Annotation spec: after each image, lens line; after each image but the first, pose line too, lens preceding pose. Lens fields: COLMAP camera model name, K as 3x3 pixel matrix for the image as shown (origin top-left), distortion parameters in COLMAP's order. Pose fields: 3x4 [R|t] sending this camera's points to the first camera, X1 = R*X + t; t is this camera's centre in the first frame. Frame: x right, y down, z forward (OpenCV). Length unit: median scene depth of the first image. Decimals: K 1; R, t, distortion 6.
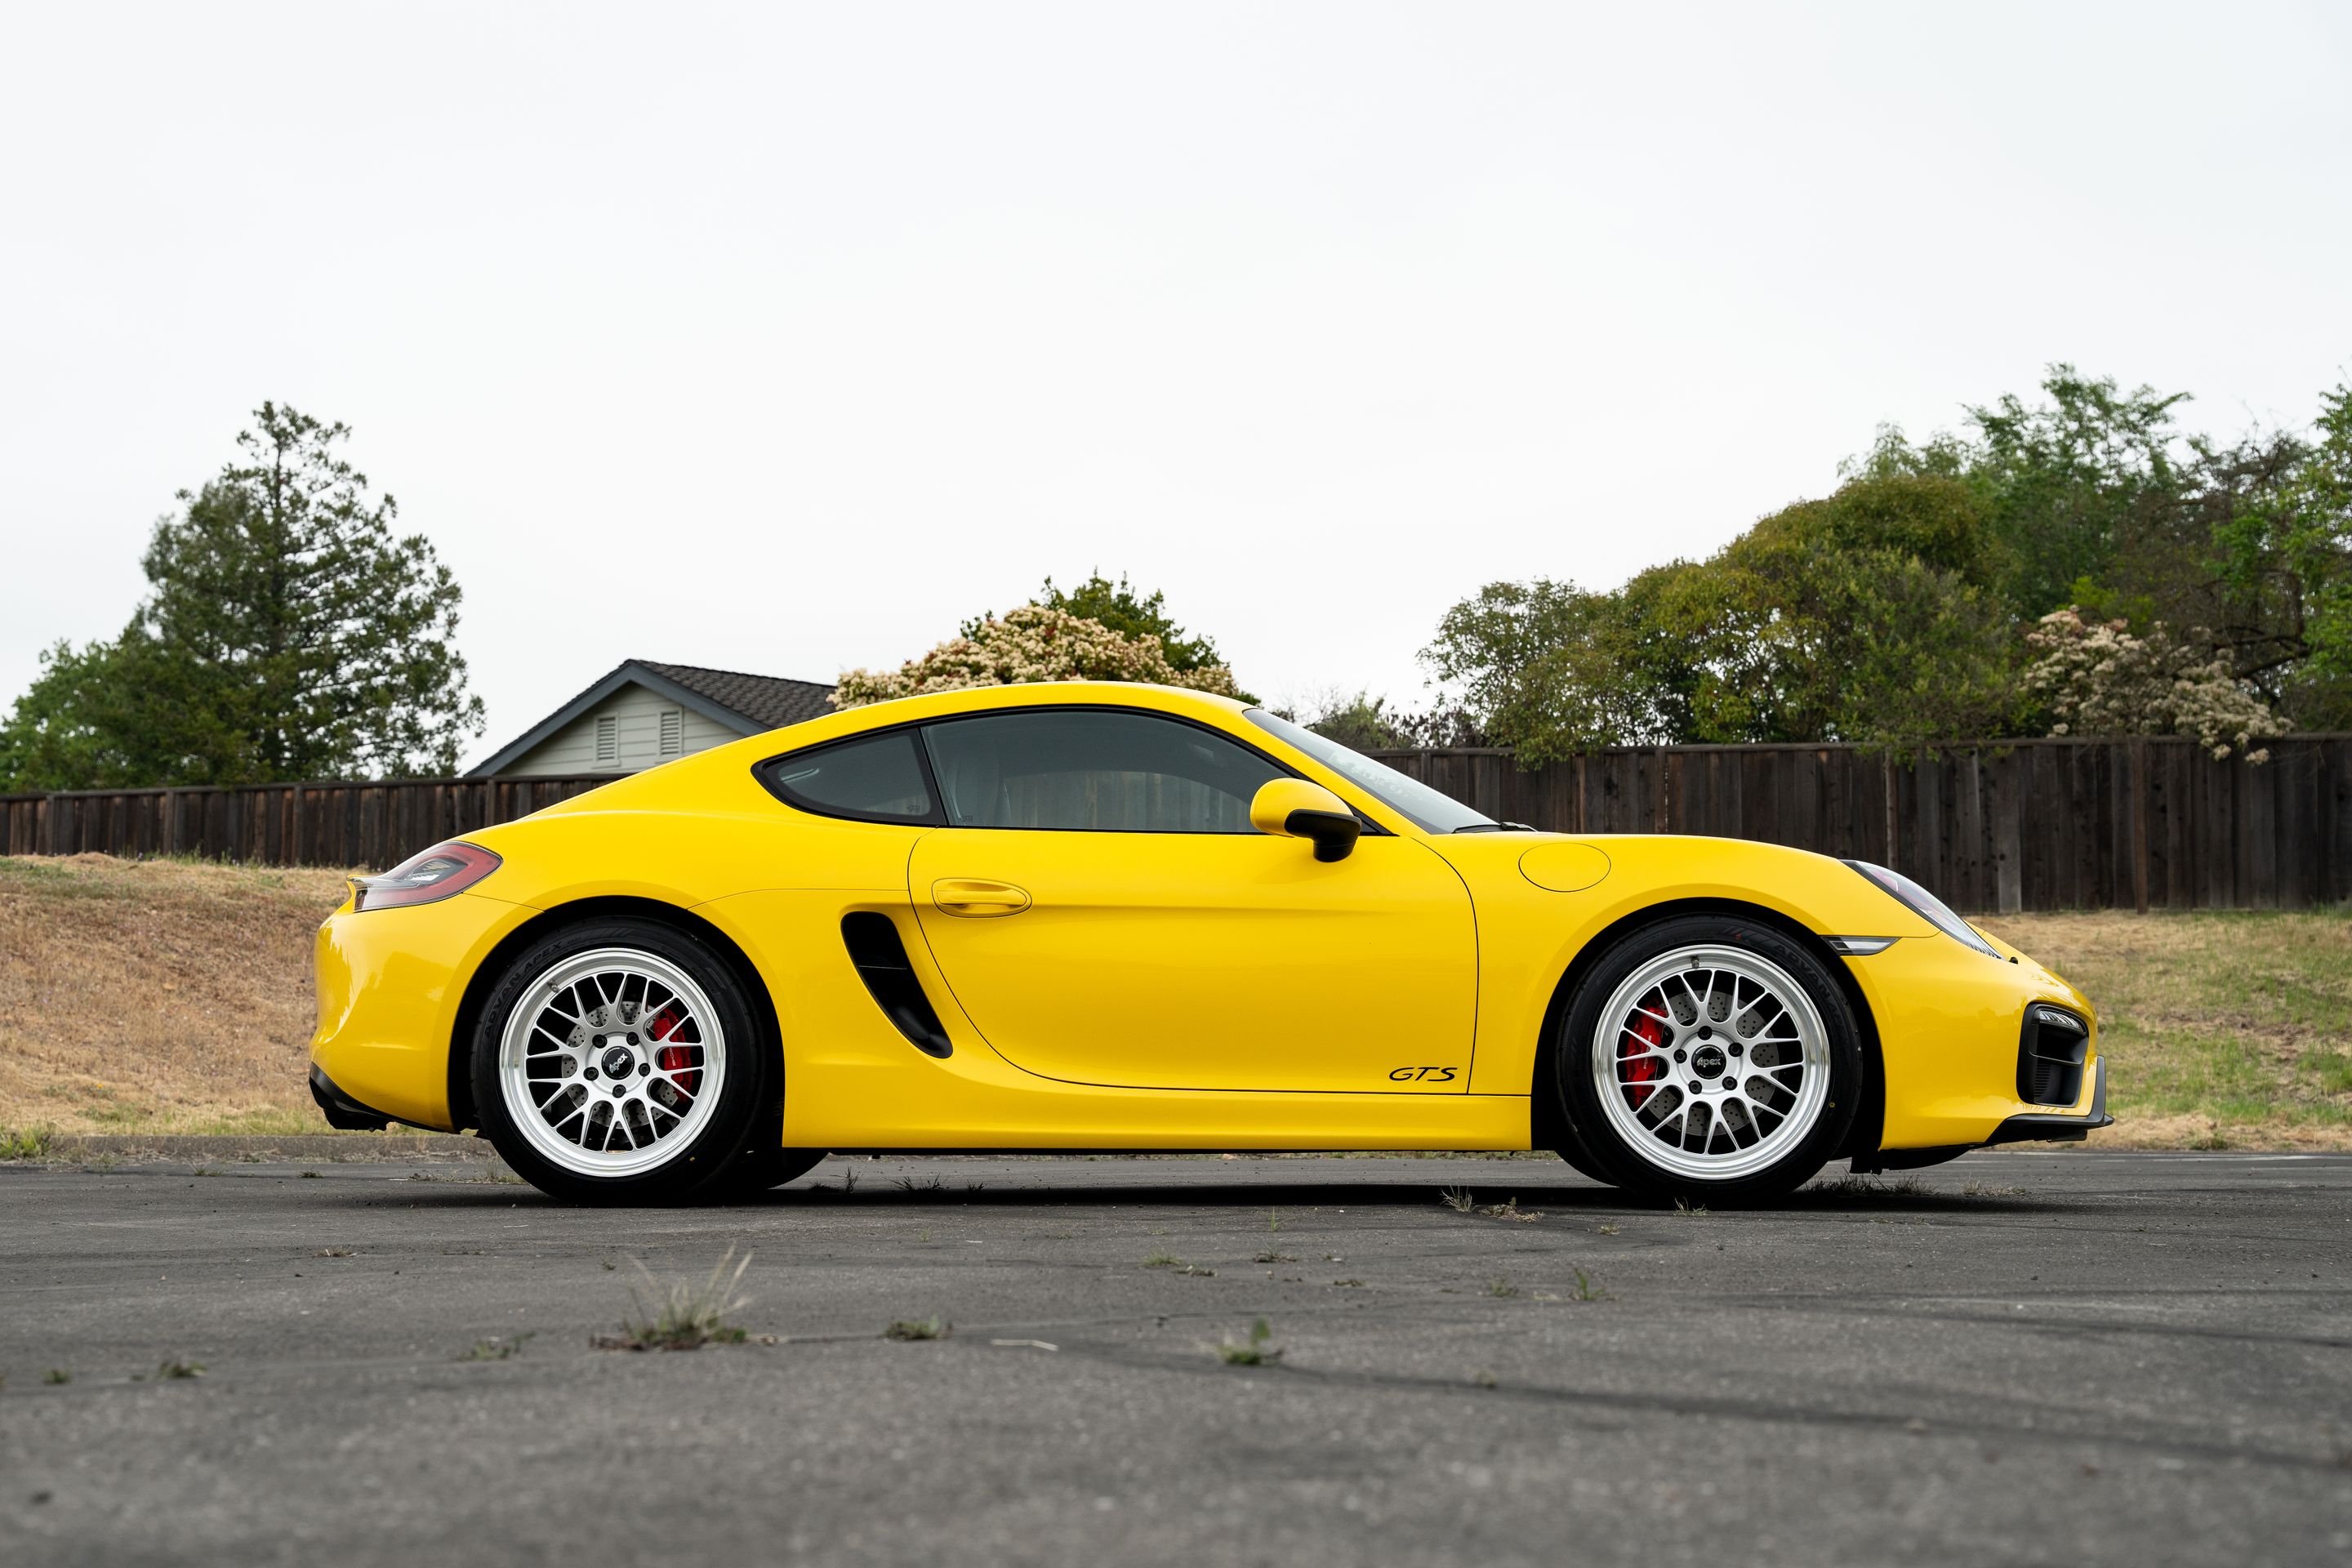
lens RADIAL K [[3774.6, 0, 1041.9], [0, 3774.6, 789.6], [0, 0, 1]] dist [0.072901, 0.498366]
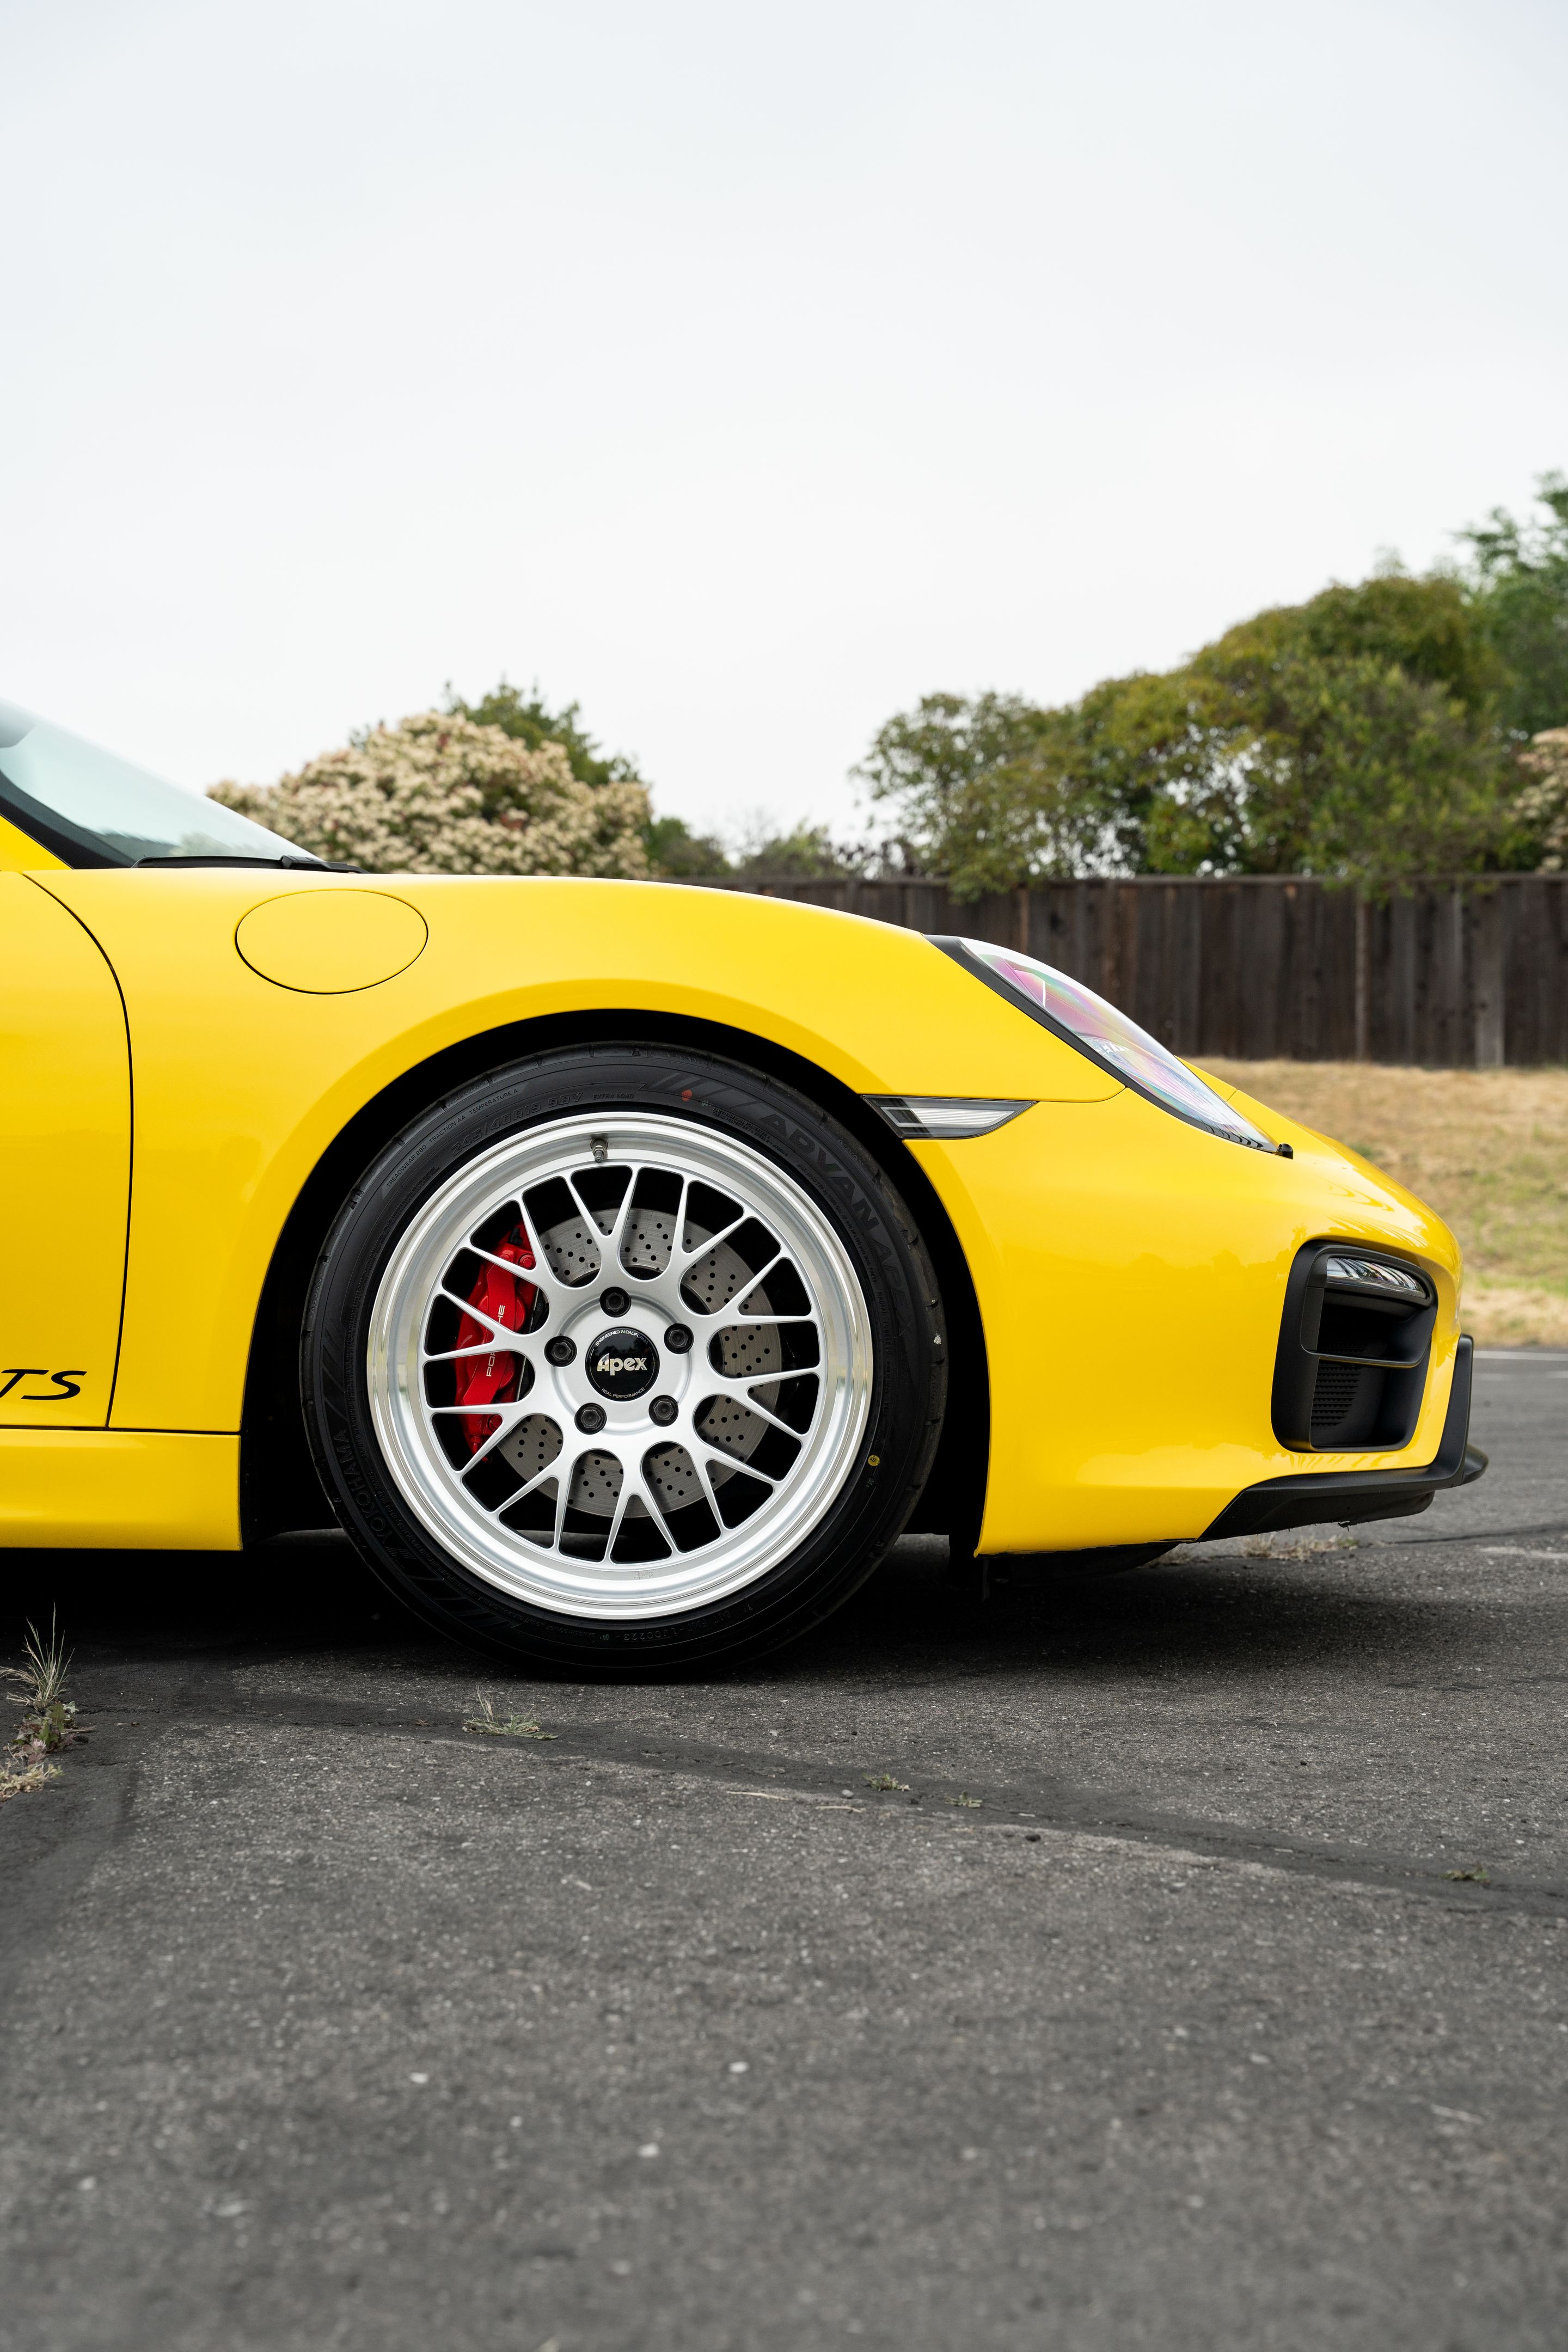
lens RADIAL K [[3658.9, 0, 750.2], [0, 3658.9, 1191.7], [0, 0, 1]] dist [0.079838, 0.639812]
pose [[0.999040, 0.011634, 0.042224, 0.043816], [-0.014642, 0.997322, 0.071654, 0.001739], [-0.041277, -0.072203, 0.996535, 0.139765]]
